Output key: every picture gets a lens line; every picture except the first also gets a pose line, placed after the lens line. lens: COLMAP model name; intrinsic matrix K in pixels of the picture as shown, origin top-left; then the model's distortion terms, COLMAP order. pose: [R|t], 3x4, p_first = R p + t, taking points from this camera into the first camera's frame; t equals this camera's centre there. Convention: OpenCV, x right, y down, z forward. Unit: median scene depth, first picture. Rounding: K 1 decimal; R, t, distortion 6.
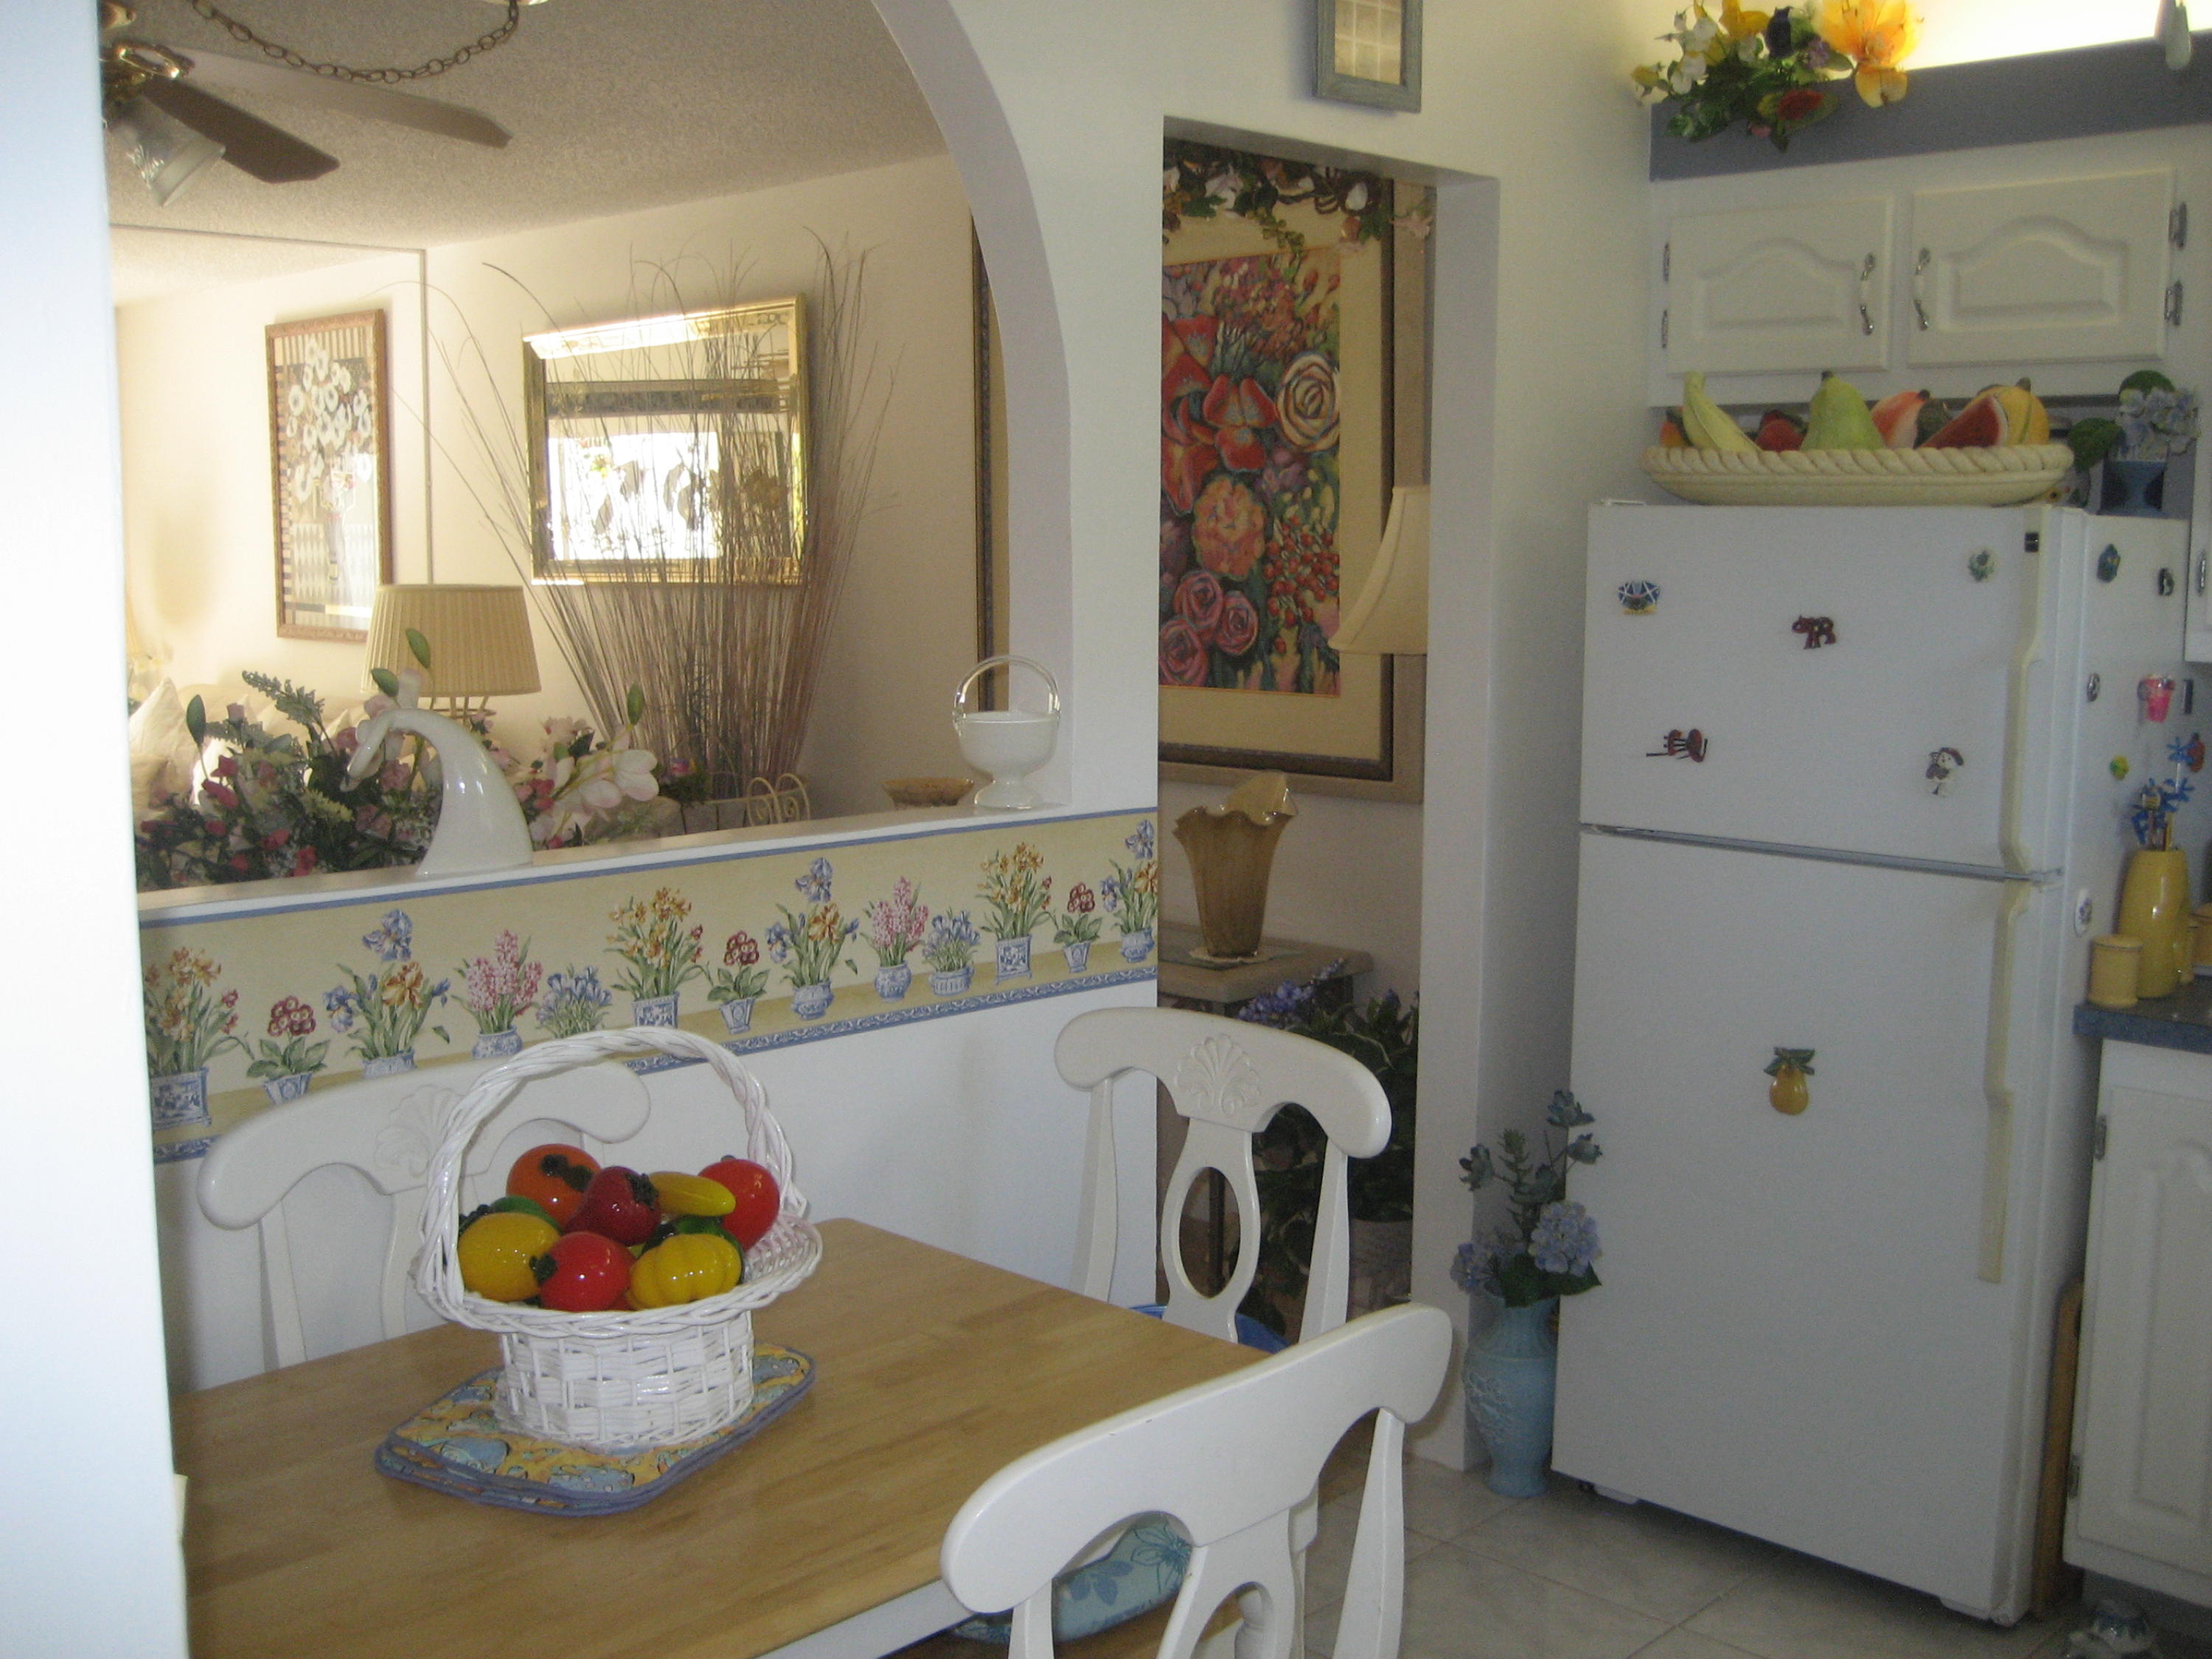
lens RADIAL K [[2277.2, 0, 1097.6], [0, 2277.2, 821.6], [0, 0, 1]] dist [-0.089379, 0.000000]
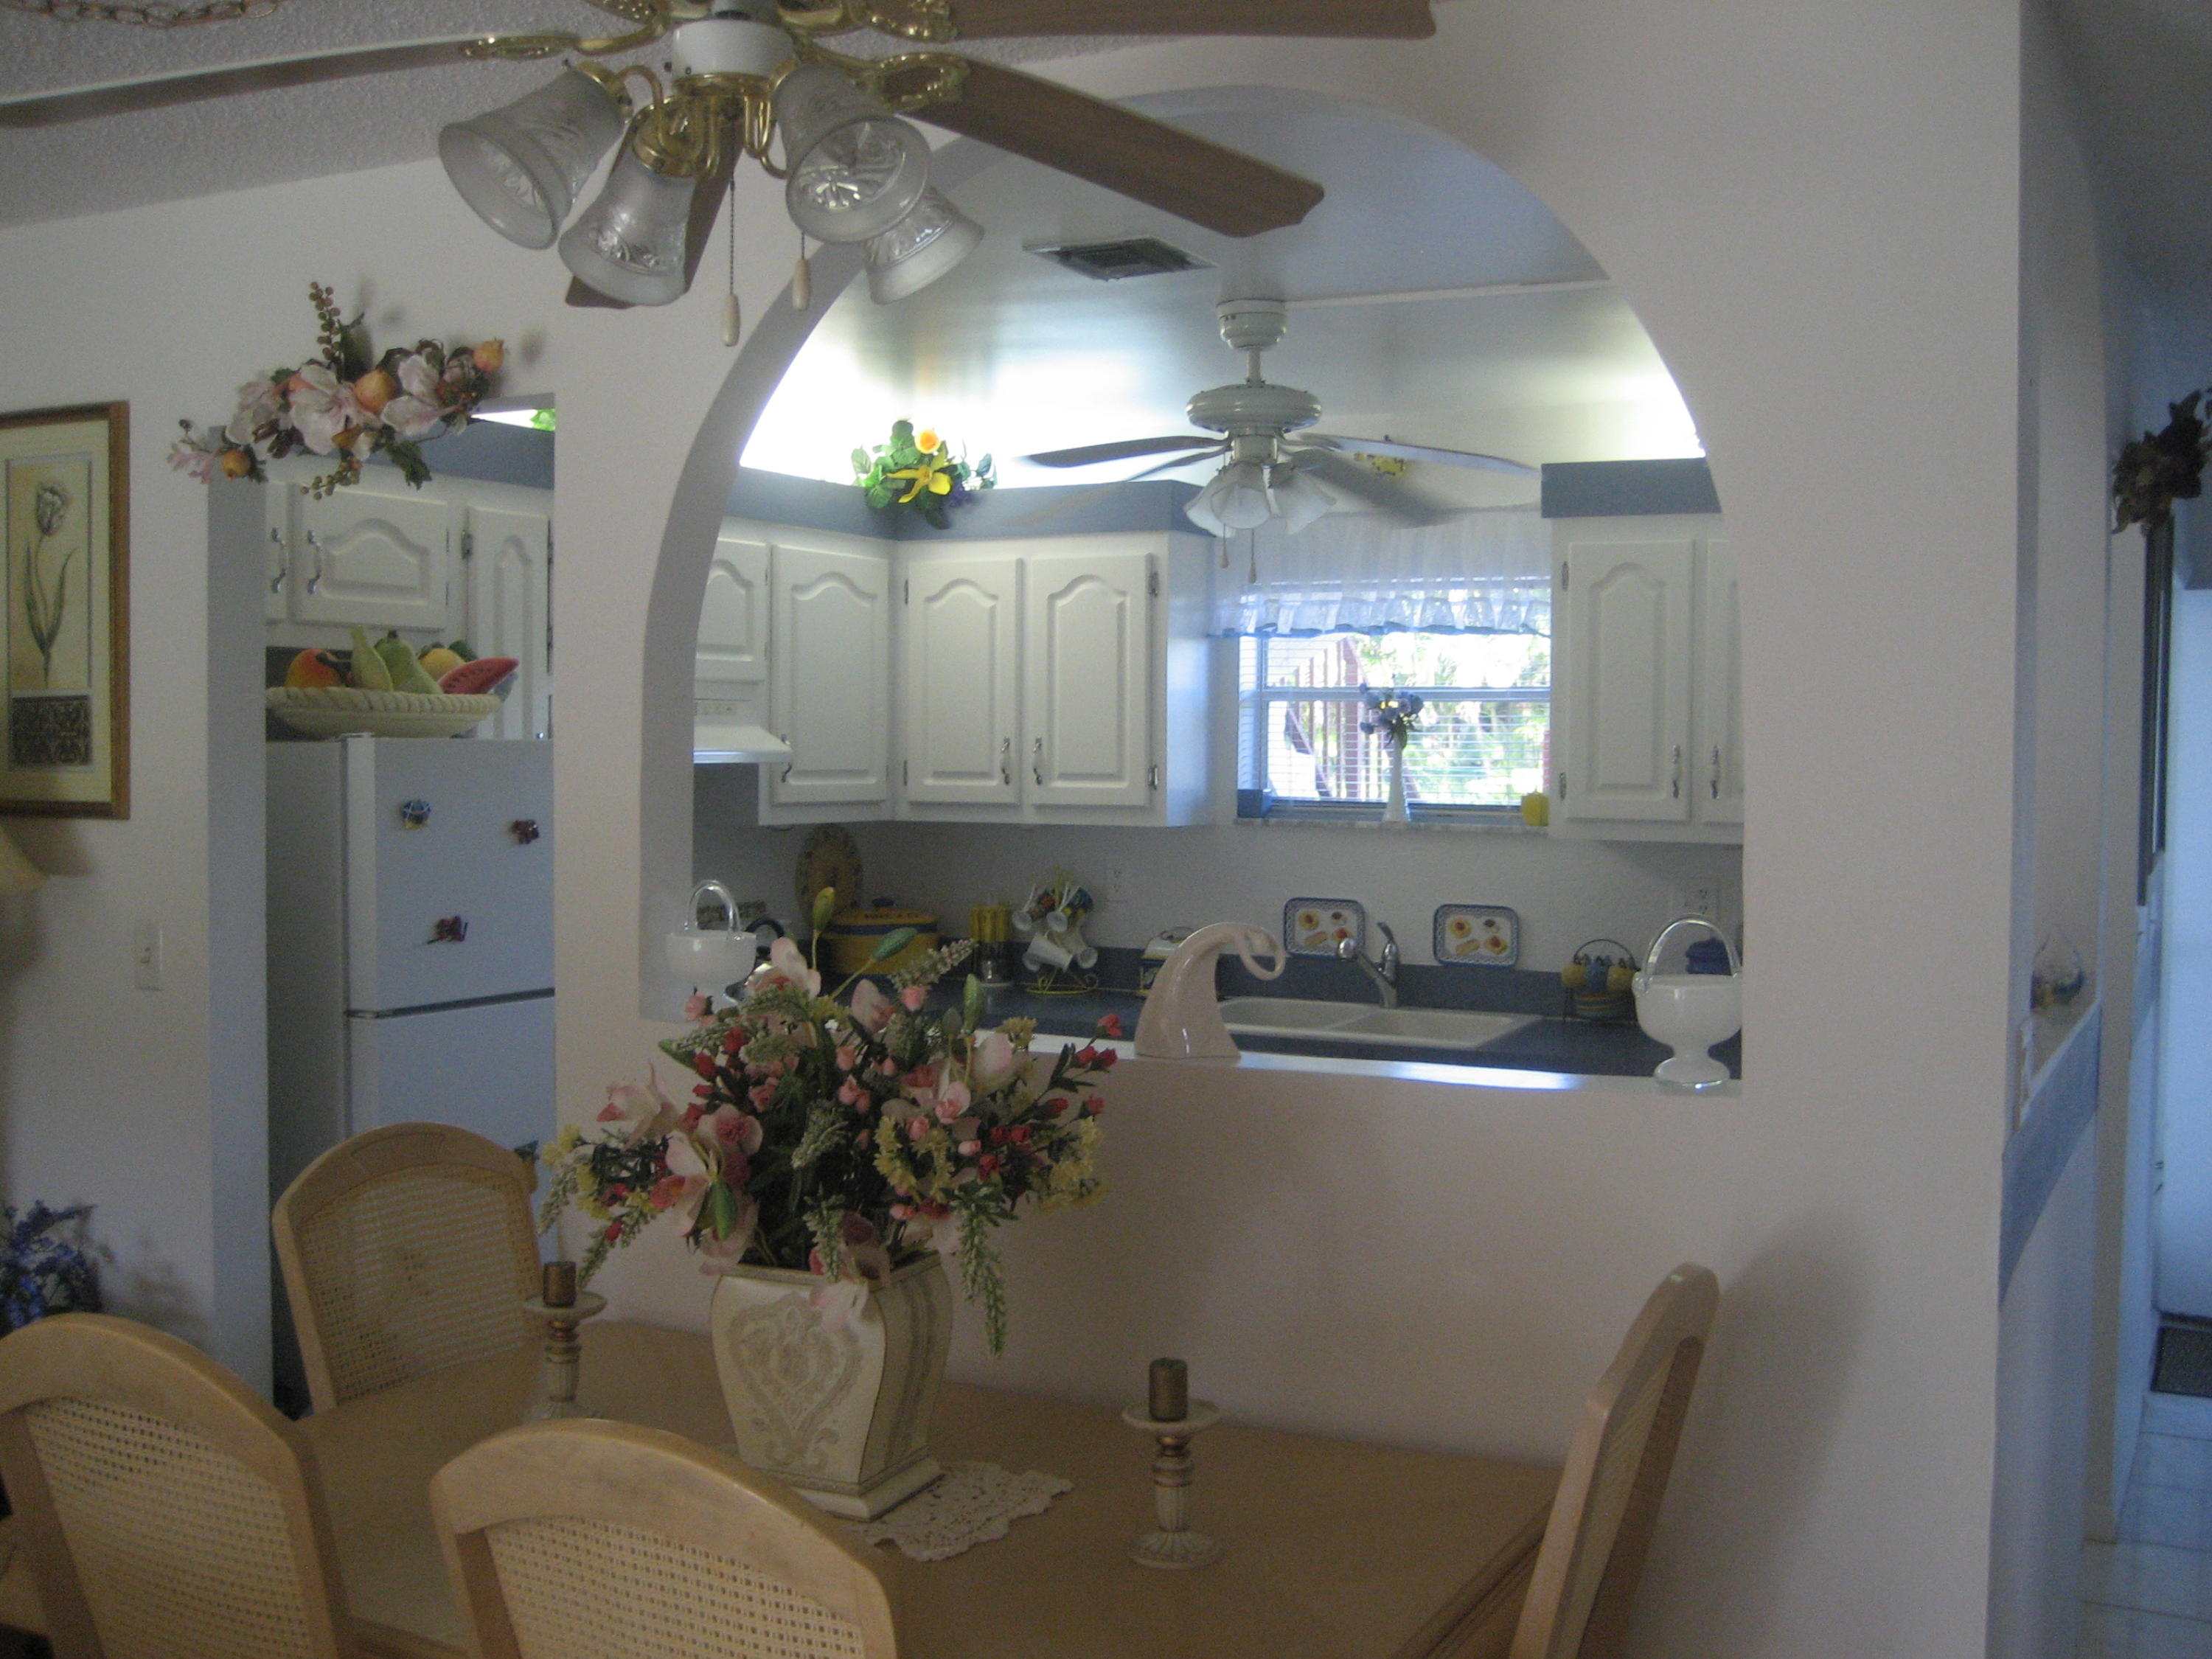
lens RADIAL K [[2277.2, 0, 1151.3], [0, 2277.2, 837.2], [0, 0, 1]] dist [-0.089379, 0.000000]
pose [[-0.284401, -0.043910, 0.957699, -0.702102], [0.117279, 0.989854, 0.080211, -0.094411], [-0.951505, 0.135130, -0.276366, 0.663925]]
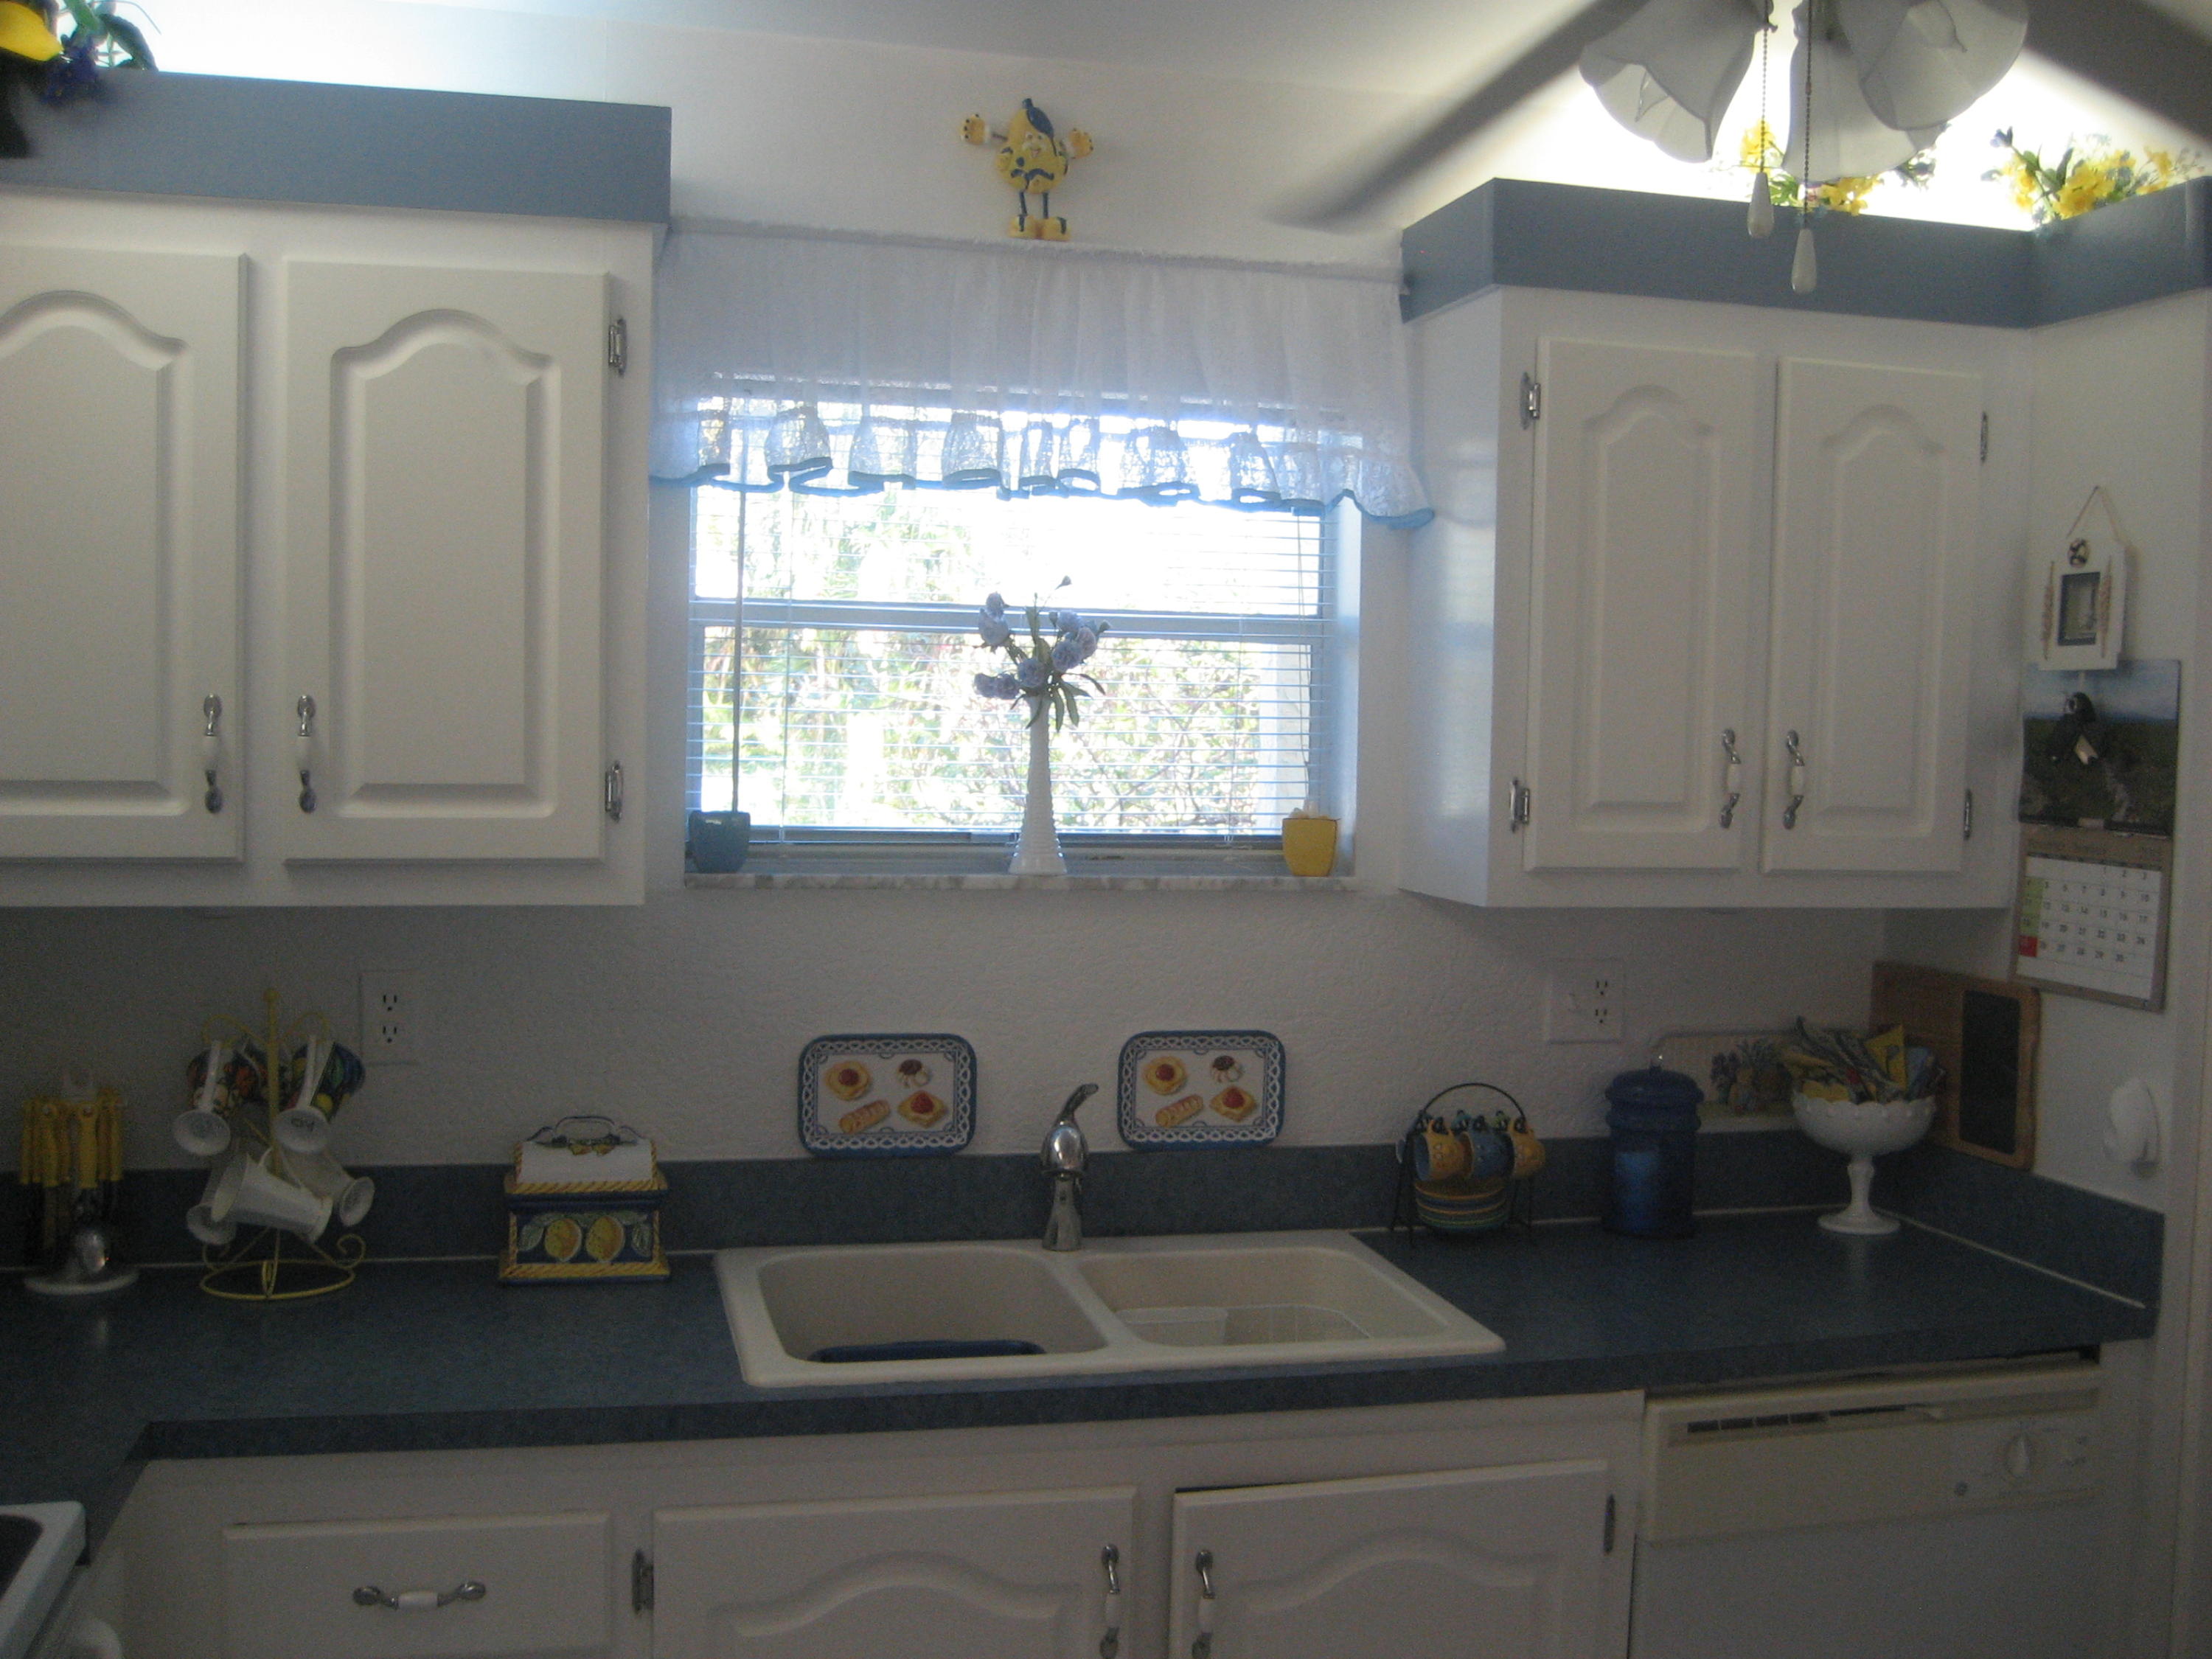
lens RADIAL K [[2277.2, 0, 1126.7], [0, 2277.2, 835.5], [0, 0, 1]] dist [-0.089379, 0.000000]
pose [[-0.842198, -0.045423, 0.537252, 0.119206], [0.049504, 0.985721, 0.160943, -0.097229], [-0.536891, 0.162142, -0.827924, 0.695725]]
